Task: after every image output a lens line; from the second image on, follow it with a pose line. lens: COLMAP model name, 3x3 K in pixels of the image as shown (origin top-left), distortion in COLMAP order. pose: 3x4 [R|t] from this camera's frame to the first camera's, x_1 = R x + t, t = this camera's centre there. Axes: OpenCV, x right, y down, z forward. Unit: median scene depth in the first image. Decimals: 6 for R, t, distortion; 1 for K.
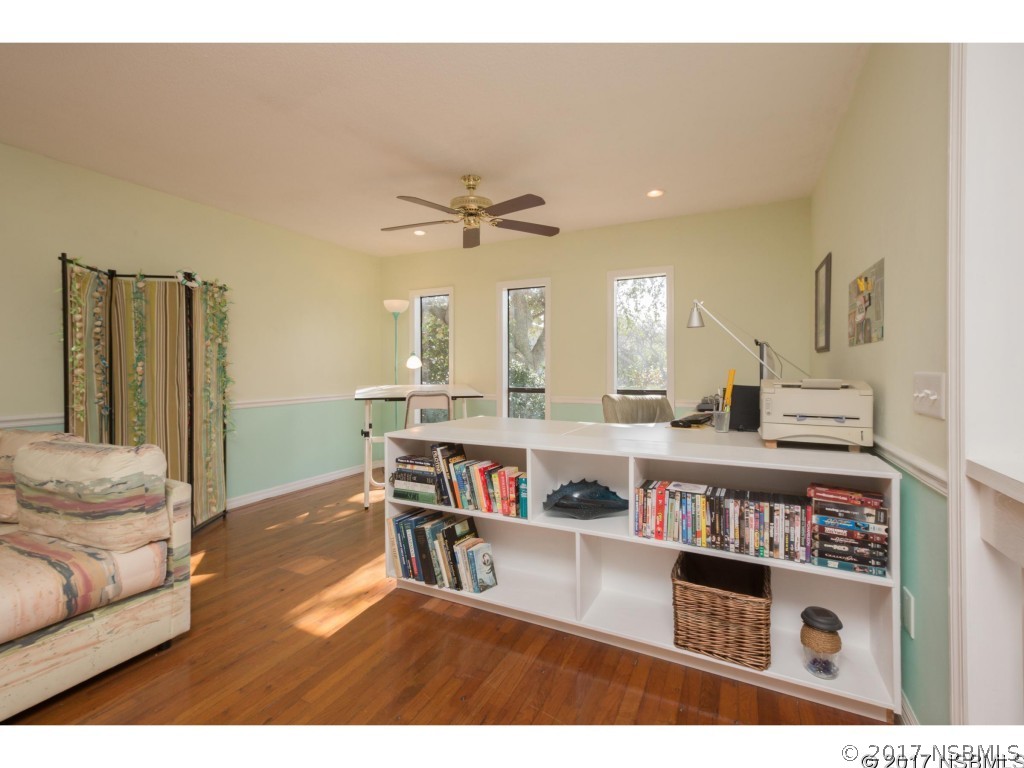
lens RADIAL K [[545.2, 0, 516.5], [0, 545.2, 371.1], [0, 0, 1]] dist [-0.028044, 0.000461]
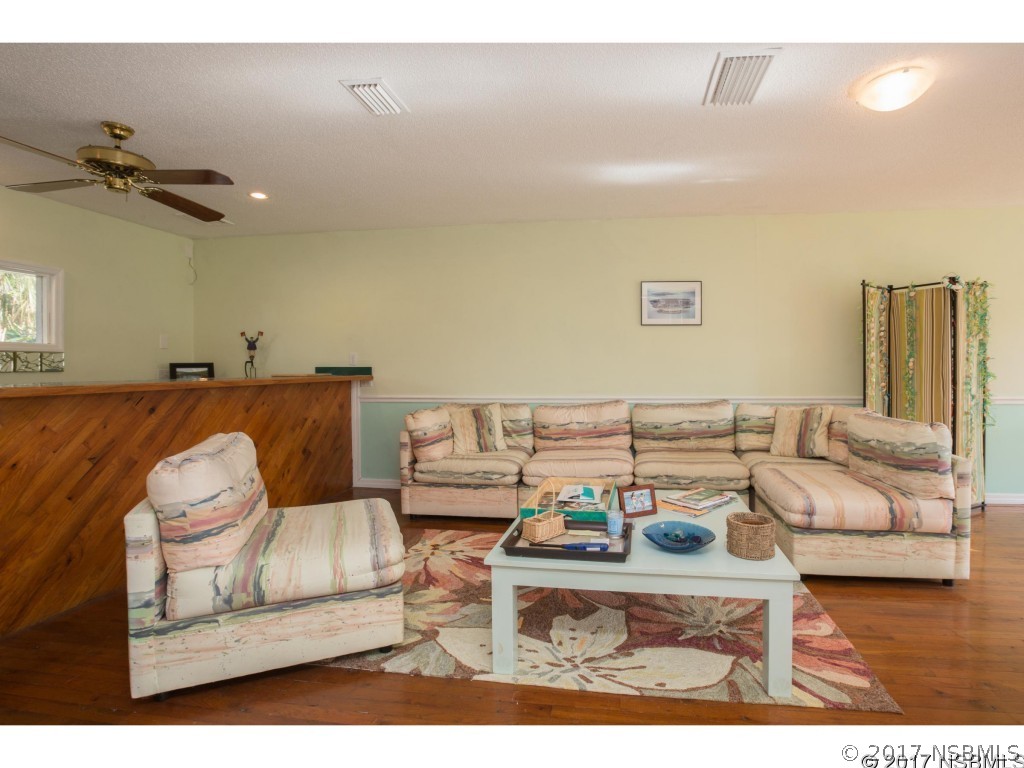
lens RADIAL K [[545.2, 0, 516.5], [0, 545.2, 371.1], [0, 0, 1]] dist [-0.028044, 0.000461]
pose [[0.380322, 0.006757, -0.924829, 0.080758], [0.000494, 0.999972, 0.007509, 0.002605], [0.924854, -0.003313, 0.380308, -0.296921]]
